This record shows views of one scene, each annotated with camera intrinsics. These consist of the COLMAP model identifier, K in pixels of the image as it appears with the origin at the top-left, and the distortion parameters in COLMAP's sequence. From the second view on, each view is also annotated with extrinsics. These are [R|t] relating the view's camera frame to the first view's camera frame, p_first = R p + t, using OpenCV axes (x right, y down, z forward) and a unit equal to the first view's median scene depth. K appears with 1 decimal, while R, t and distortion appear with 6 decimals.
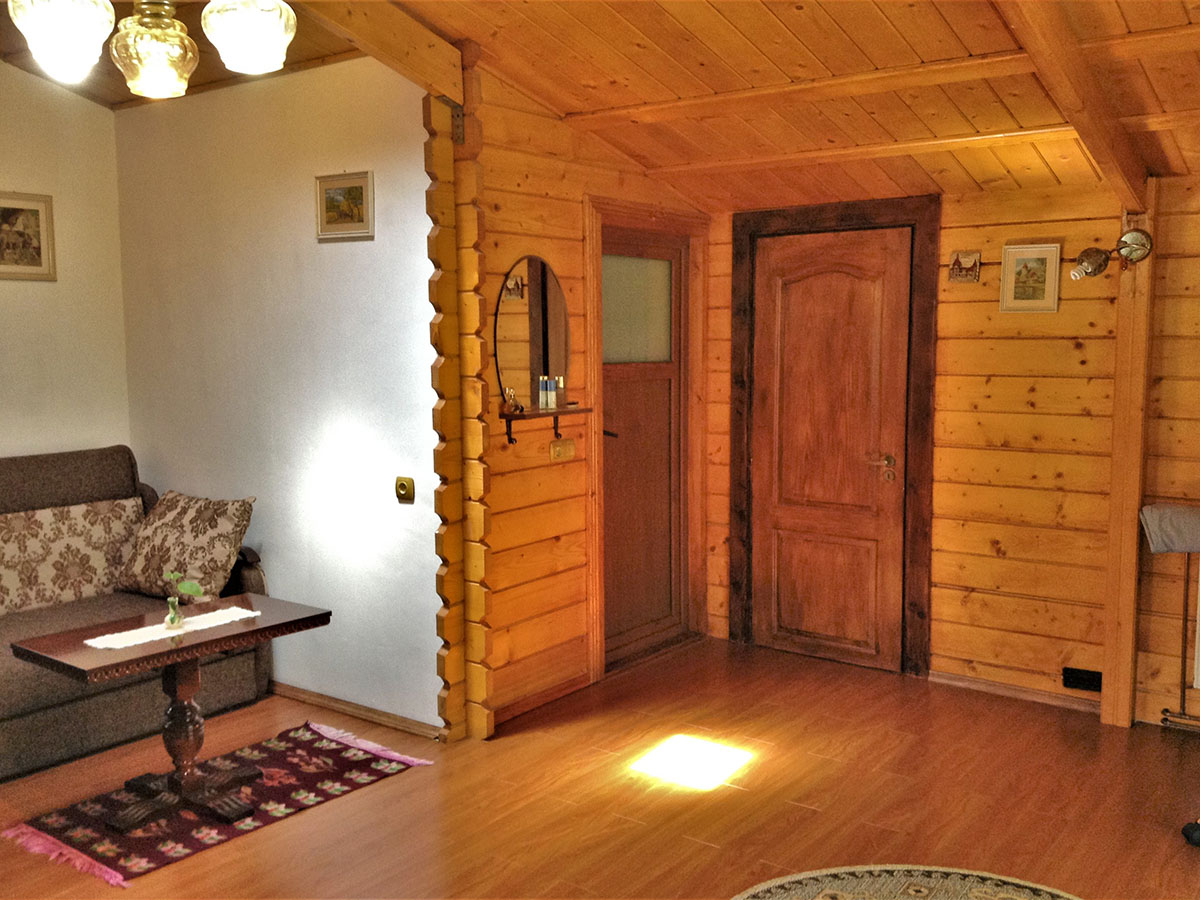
lens RADIAL K [[1114.9, 0, 600.0], [0, 1114.9, 450.0], [0, 0, 1]] dist [0.005473, 0.002663]
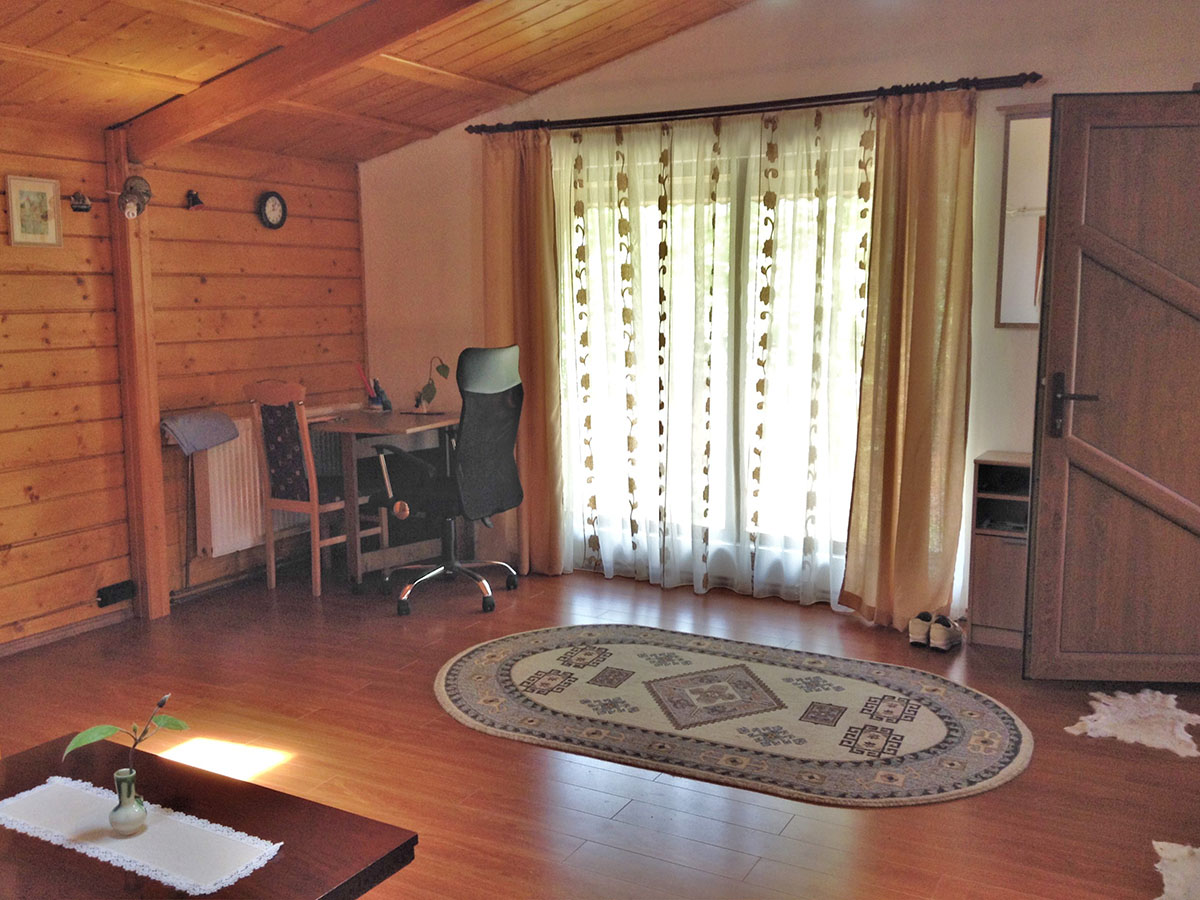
lens RADIAL K [[1114.9, 0, 600.0], [0, 1114.9, 450.0], [0, 0, 1]] dist [0.005473, 0.002663]
pose [[-0.137557, -0.138608, 0.980748, -0.663676], [0.117044, 0.980948, 0.155053, -0.041877], [-0.983554, 0.136119, -0.118713, 0.643262]]
